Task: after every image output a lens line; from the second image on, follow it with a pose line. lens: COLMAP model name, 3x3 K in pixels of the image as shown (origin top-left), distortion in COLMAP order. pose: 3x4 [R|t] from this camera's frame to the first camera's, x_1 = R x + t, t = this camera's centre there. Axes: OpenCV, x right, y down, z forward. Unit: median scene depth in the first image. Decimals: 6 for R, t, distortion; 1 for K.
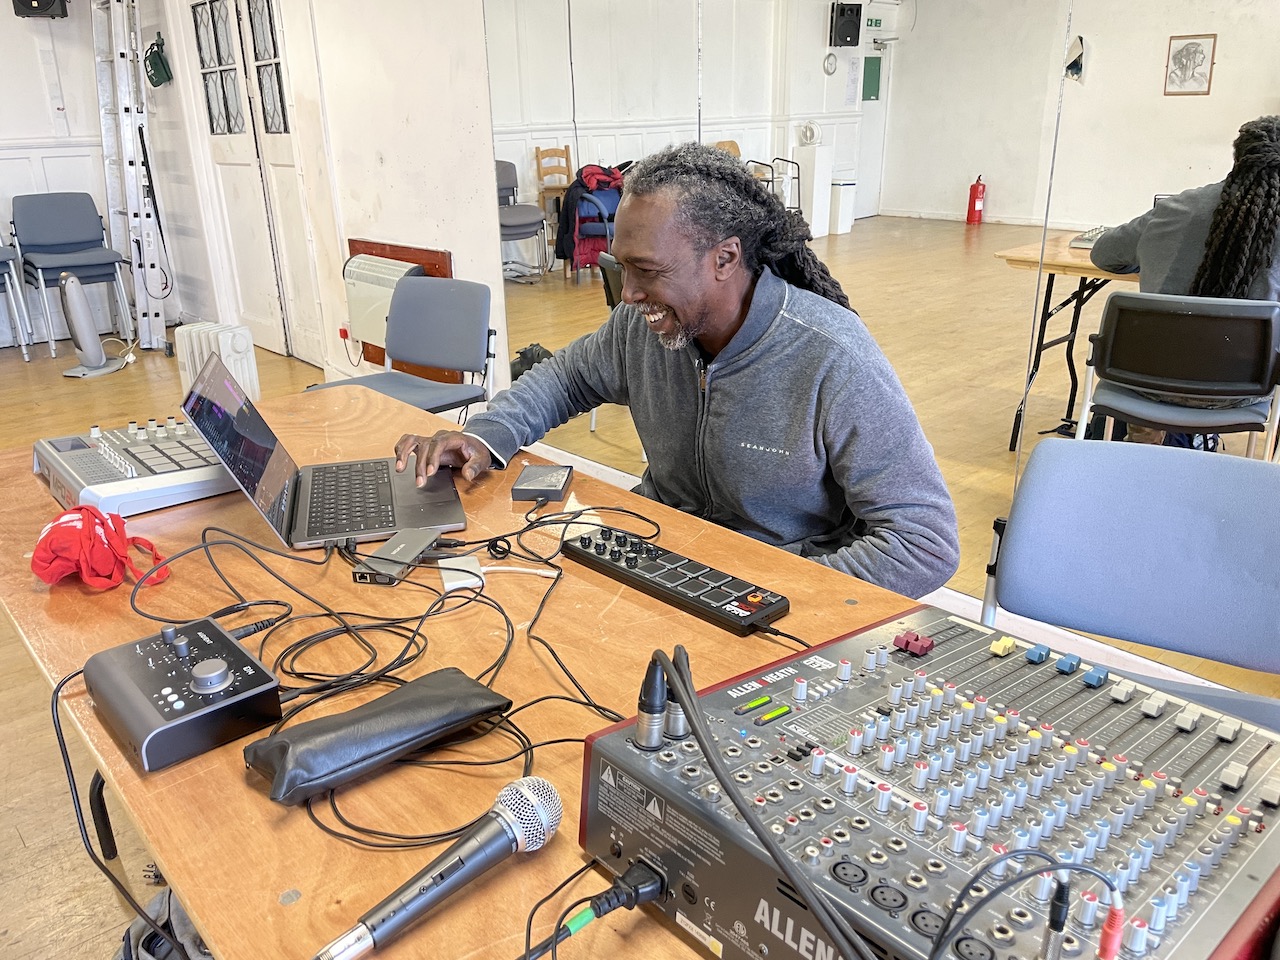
lens RADIAL K [[975.1, 0, 630.7], [0, 975.1, 471.6], [0, 0, 1]] dist [0.078582, -0.109017]
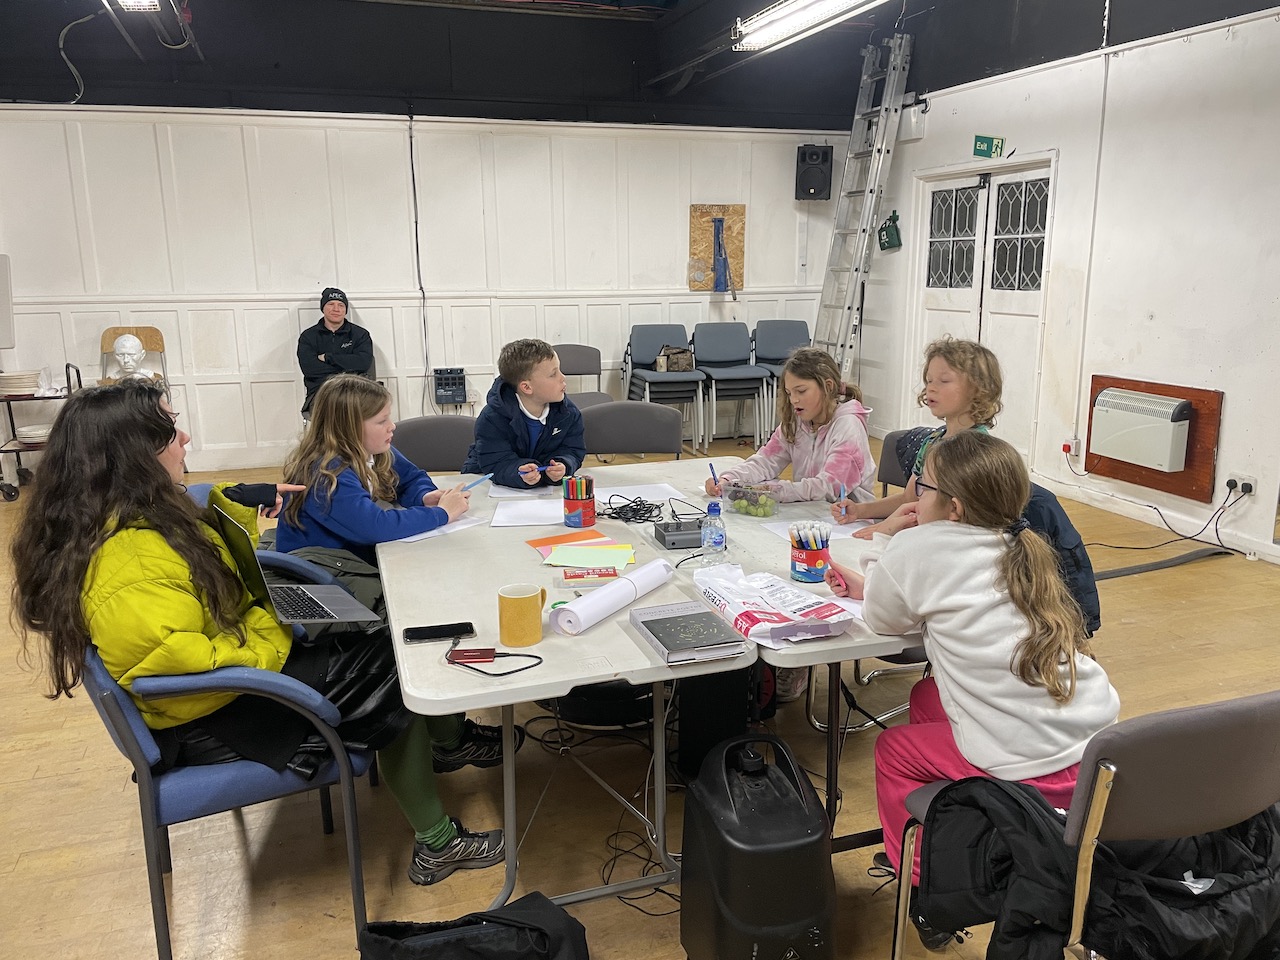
lens RADIAL K [[975.1, 0, 649.8], [0, 975.1, 473.2], [0, 0, 1]] dist [0.078582, -0.109017]
pose [[0.926535, 0.095168, -0.363972, -0.270354], [-0.136369, 0.986637, -0.089169, 0.061653], [0.350622, 0.132253, 0.927132, -0.281212]]
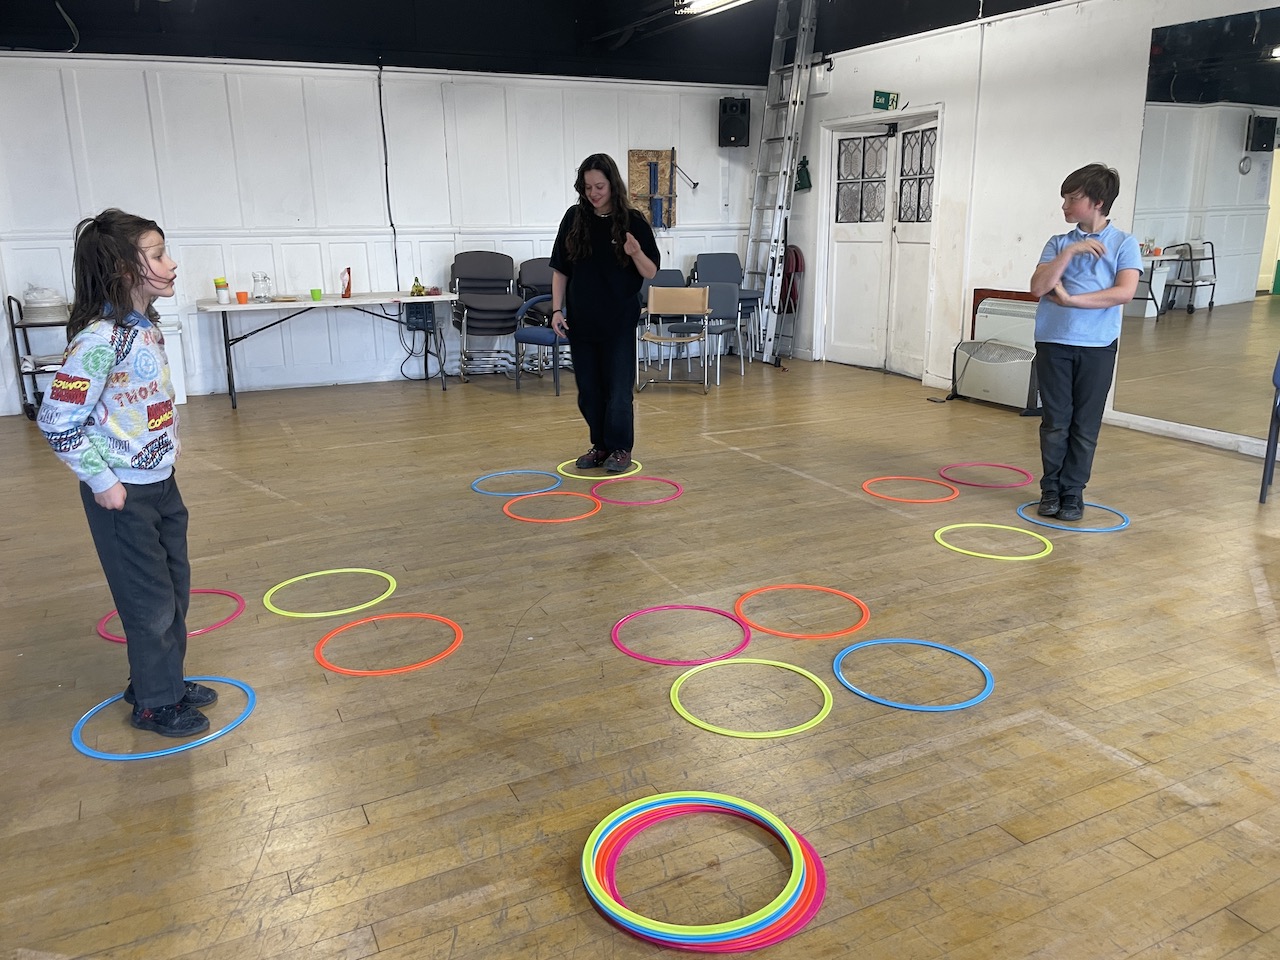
lens RADIAL K [[975.1, 0, 649.6], [0, 975.1, 474.9], [0, 0, 1]] dist [0.078582, -0.109017]
pose [[0.967374, 0.075352, -0.241886, -0.305683], [-0.092841, 0.993766, -0.061722, 0.158662], [0.235727, 0.082166, 0.968340, -0.481614]]
